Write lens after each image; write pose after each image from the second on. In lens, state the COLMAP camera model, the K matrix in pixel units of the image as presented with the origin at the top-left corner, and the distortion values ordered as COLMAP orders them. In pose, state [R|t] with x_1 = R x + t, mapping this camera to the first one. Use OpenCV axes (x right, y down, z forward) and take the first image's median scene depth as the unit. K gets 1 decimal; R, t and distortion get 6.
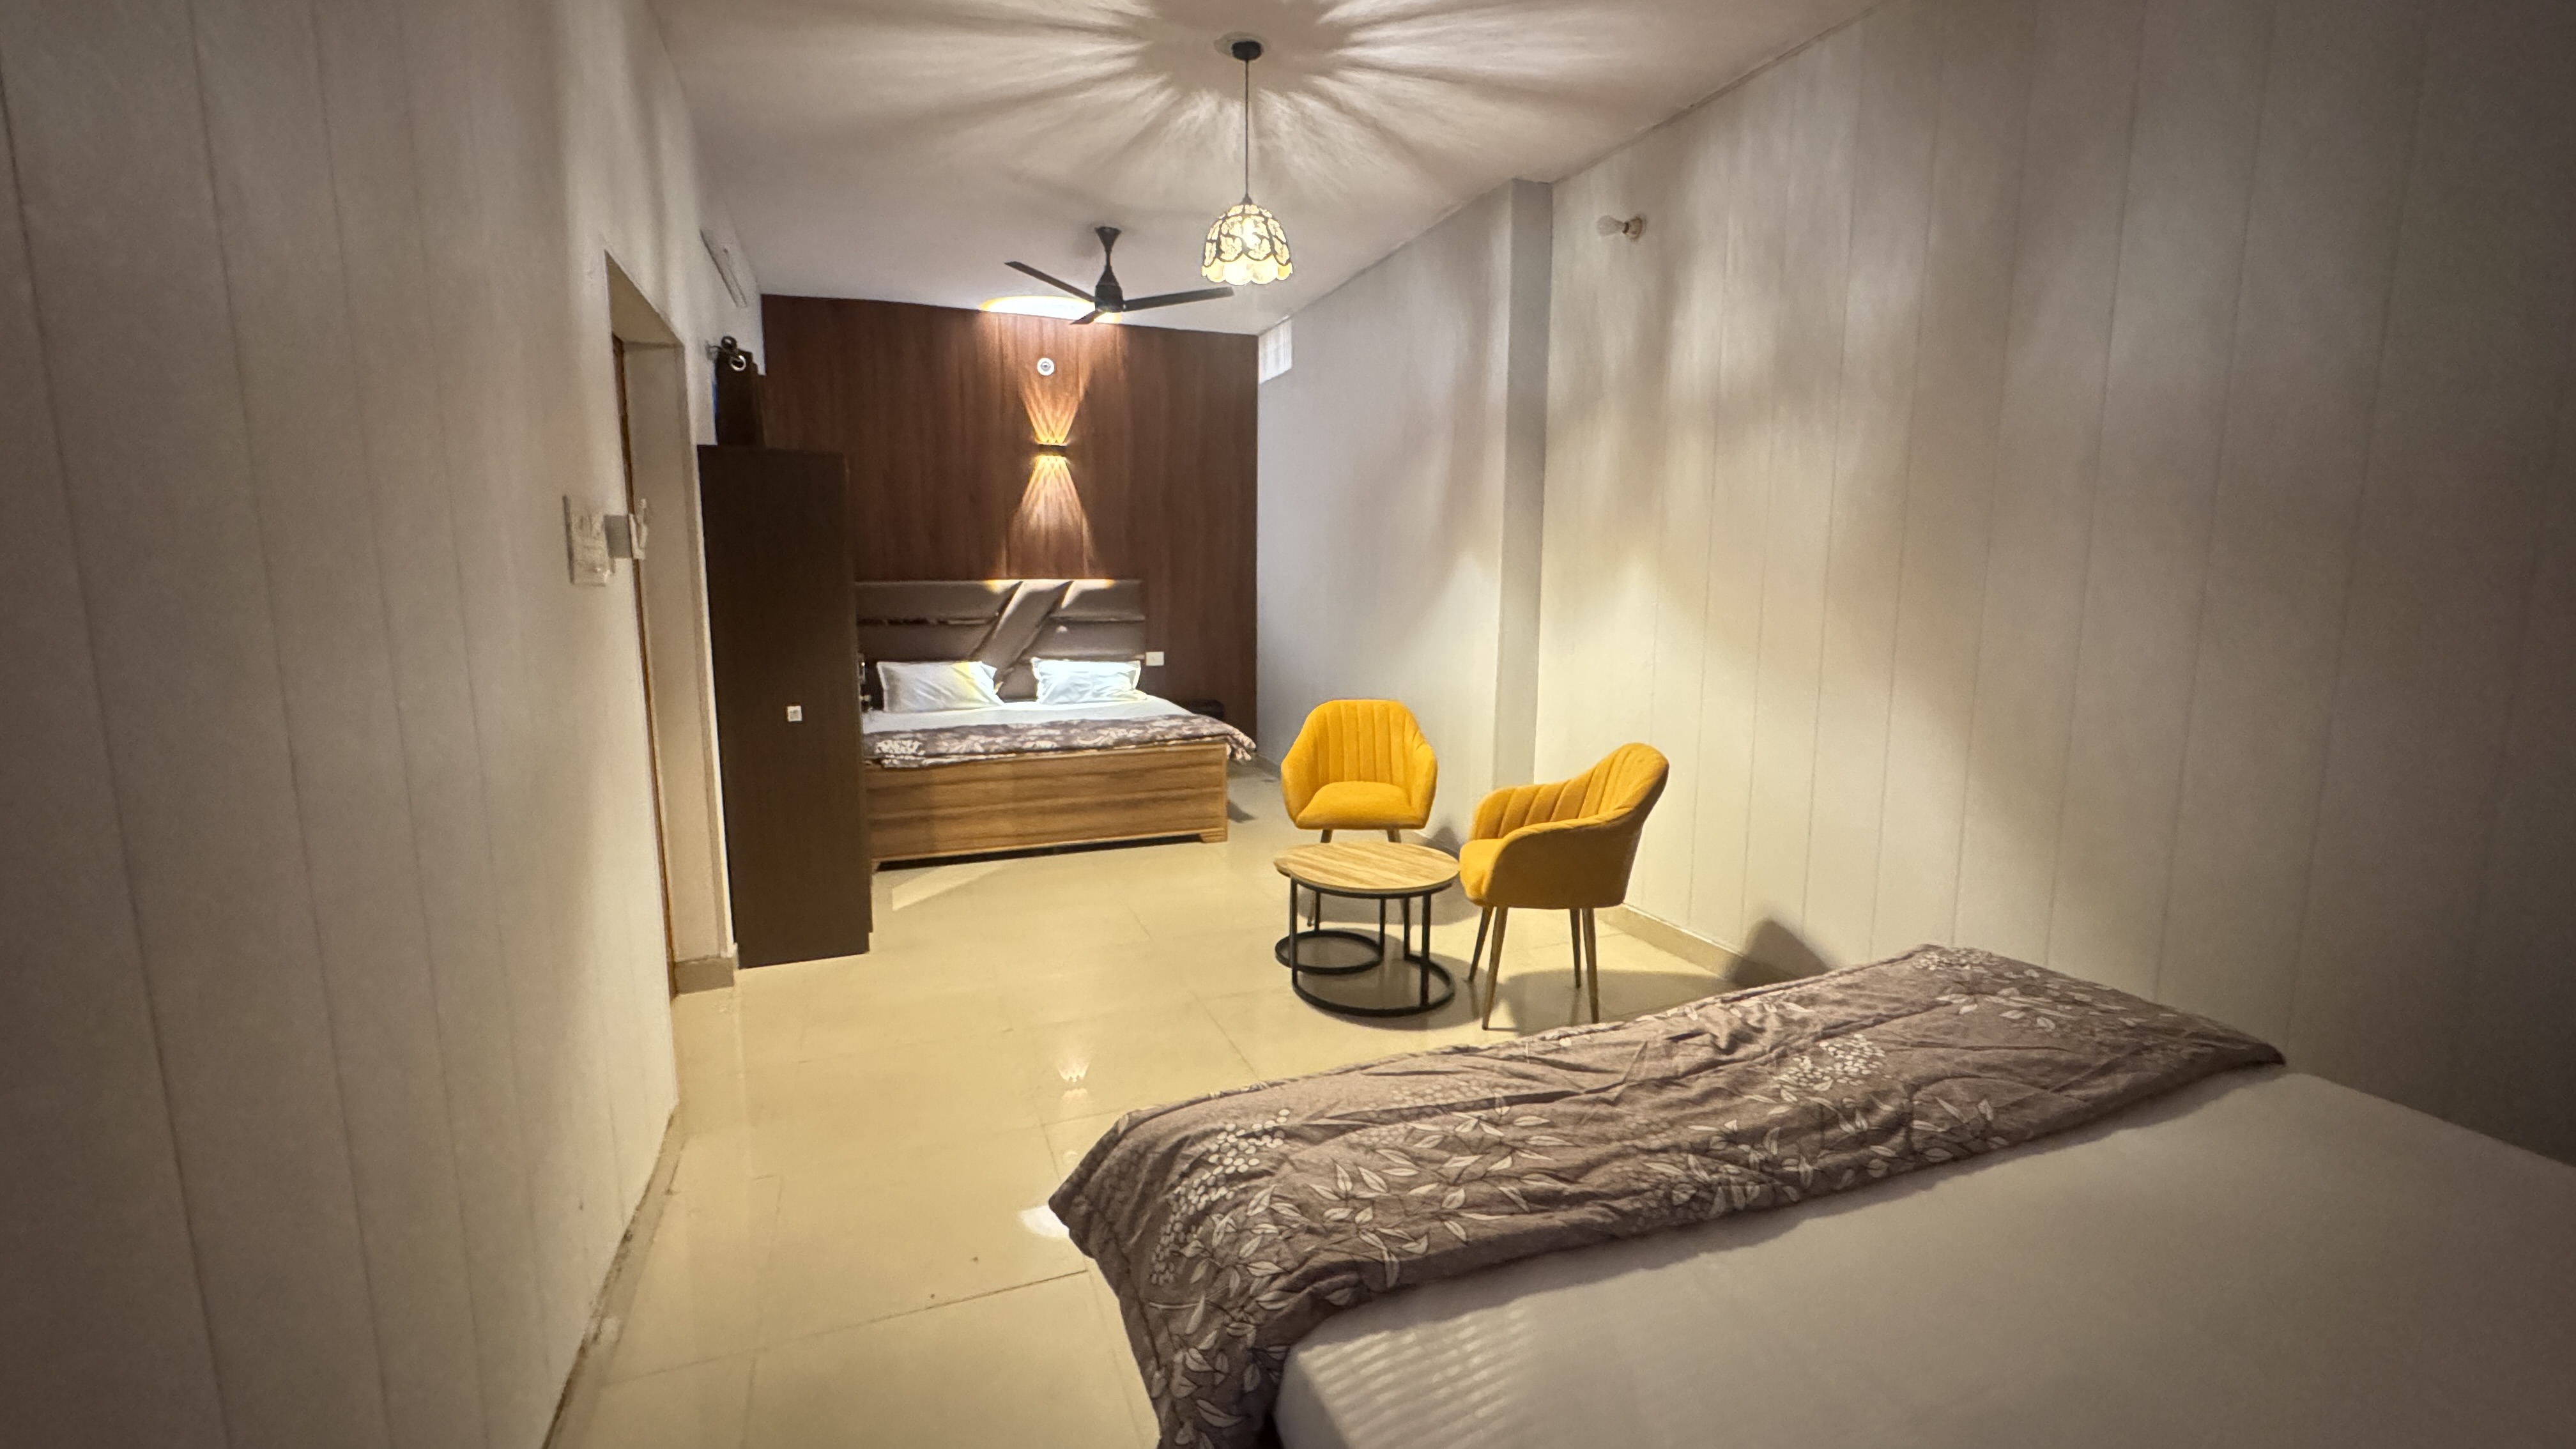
lens RADIAL K [[1049.6, 0, 1288.0], [0, 1049.6, 724.5], [0, 0, 1]] dist [-0.002541, -0.000254]
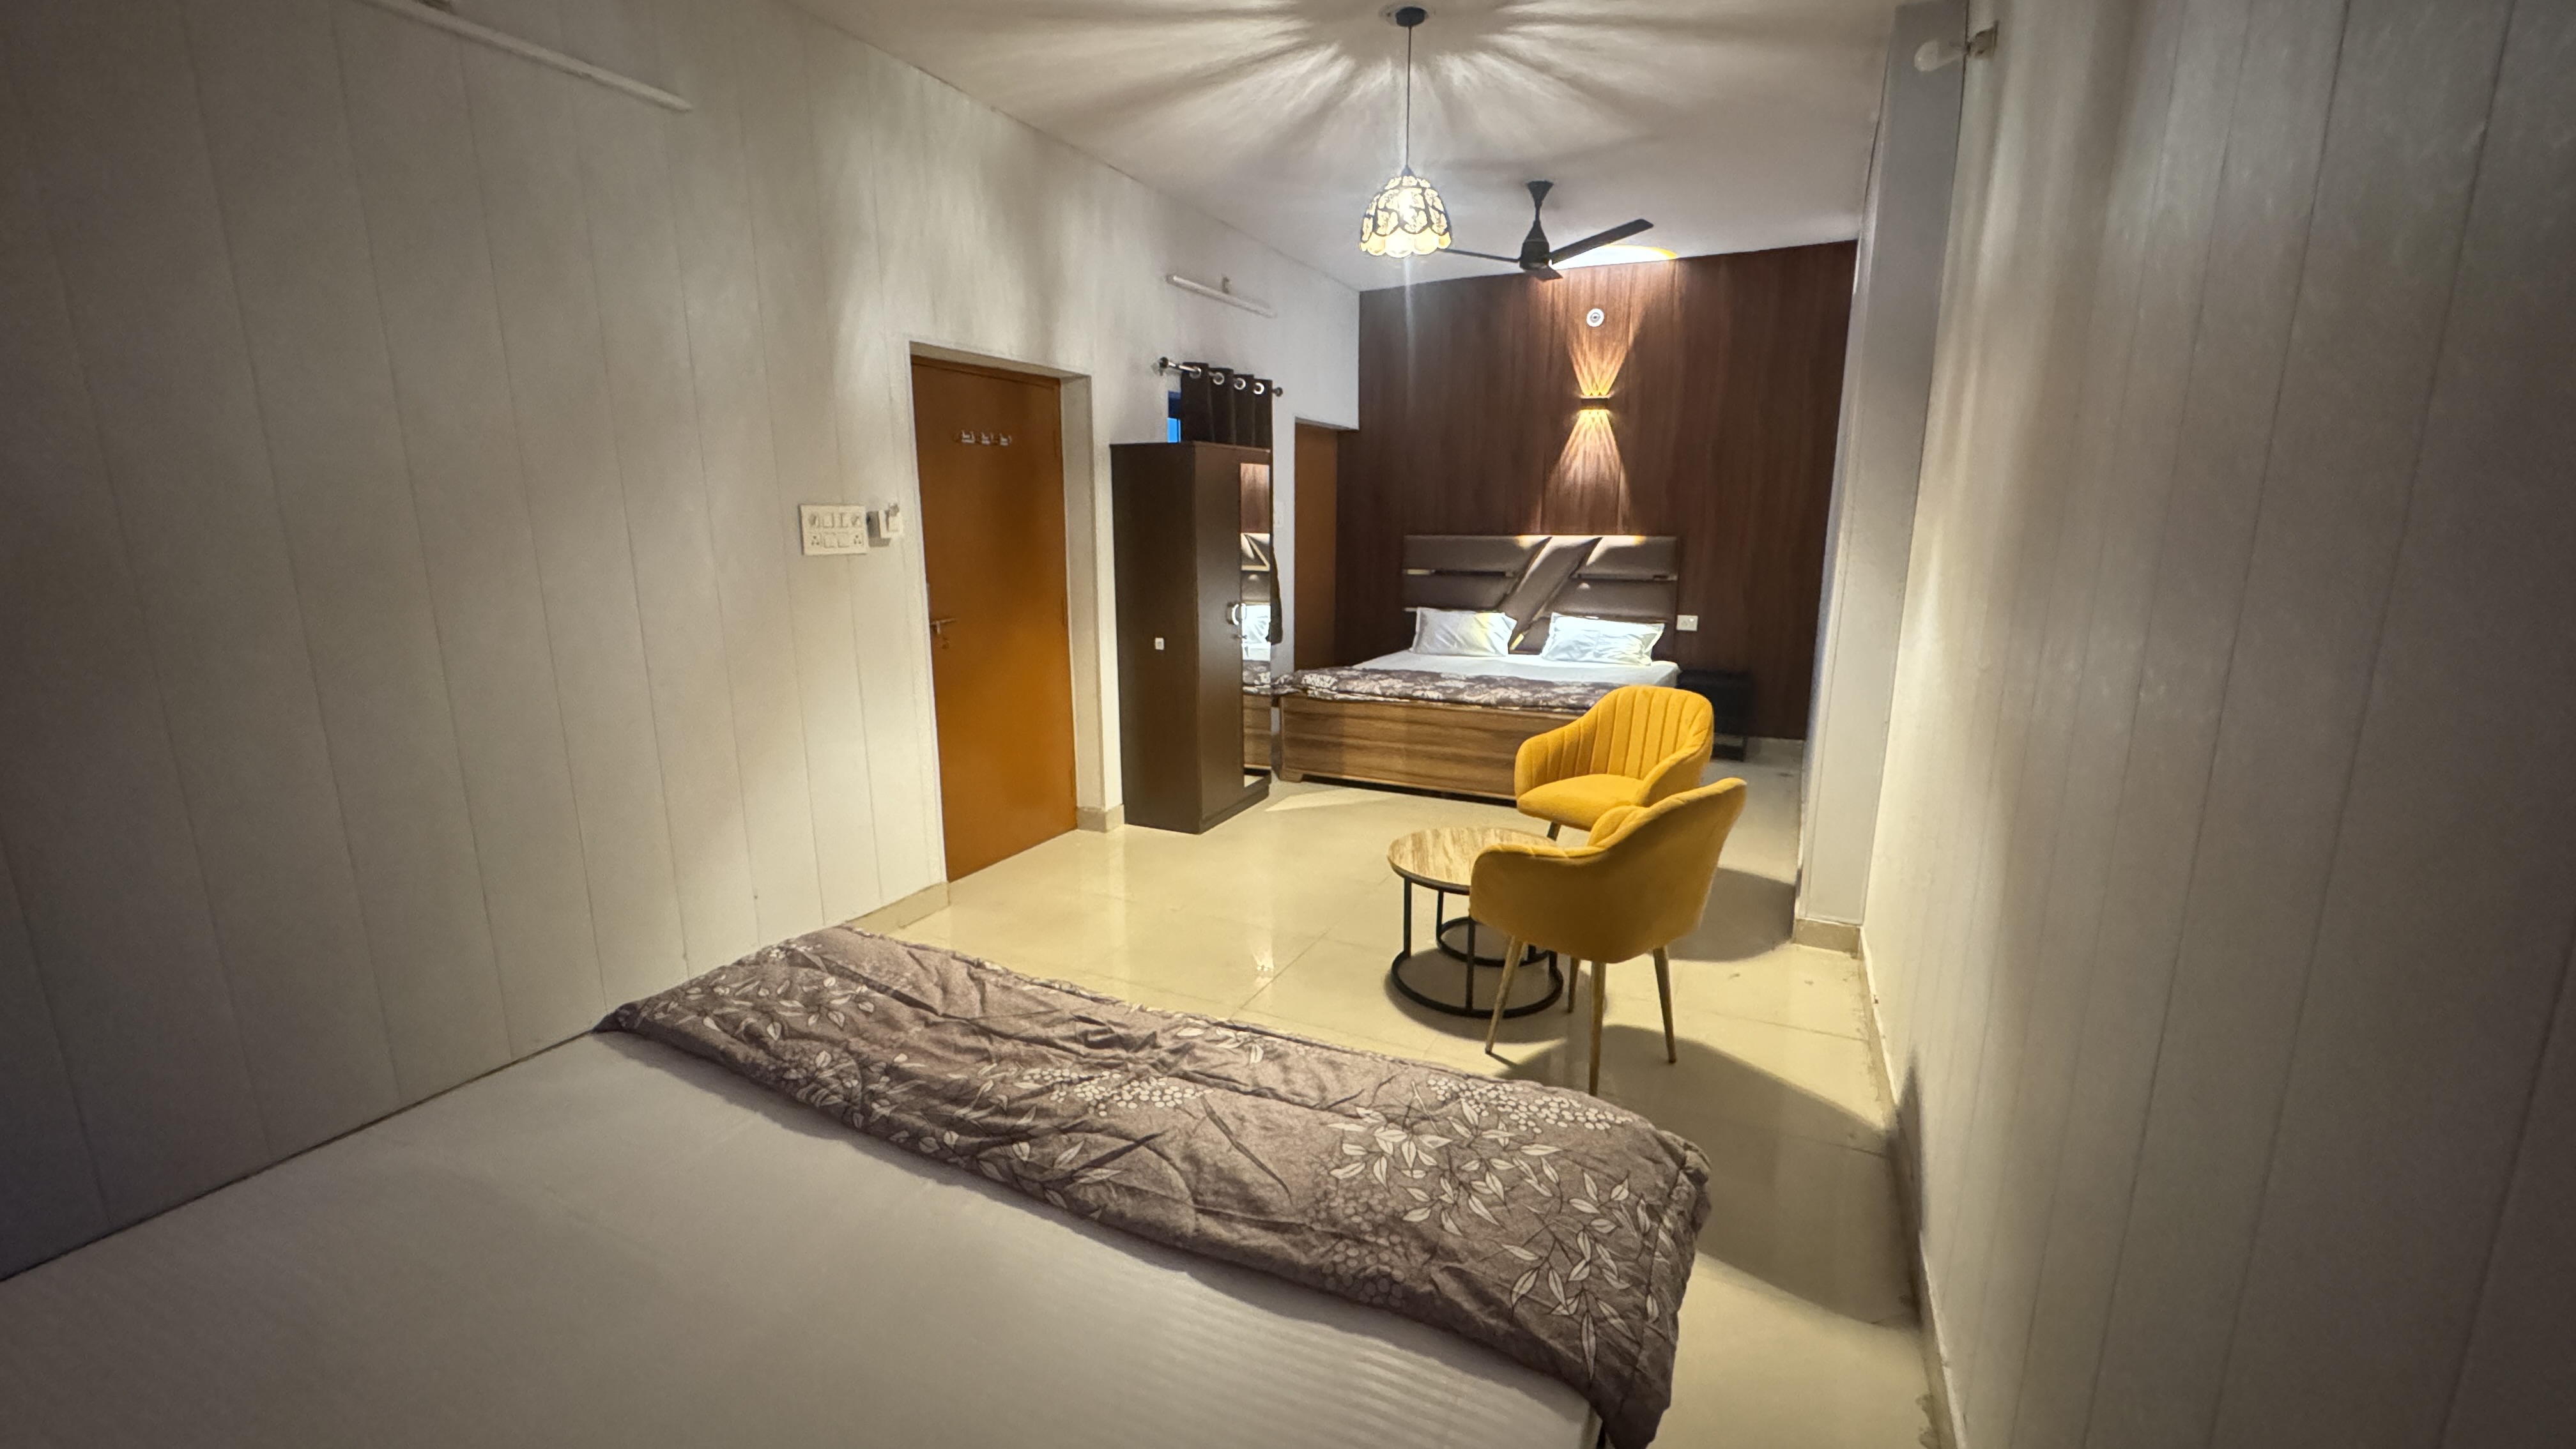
lens RADIAL K [[1054.3, 0, 1288.0], [0, 1054.3, 724.5], [0, 0, 1]] dist [-0.002943, -0.000109]
pose [[0.664844, 0.146131, -0.732549, 0.465227], [-0.103611, 0.989239, 0.103302, -0.047091], [0.739762, 0.007220, 0.672830, 0.163243]]
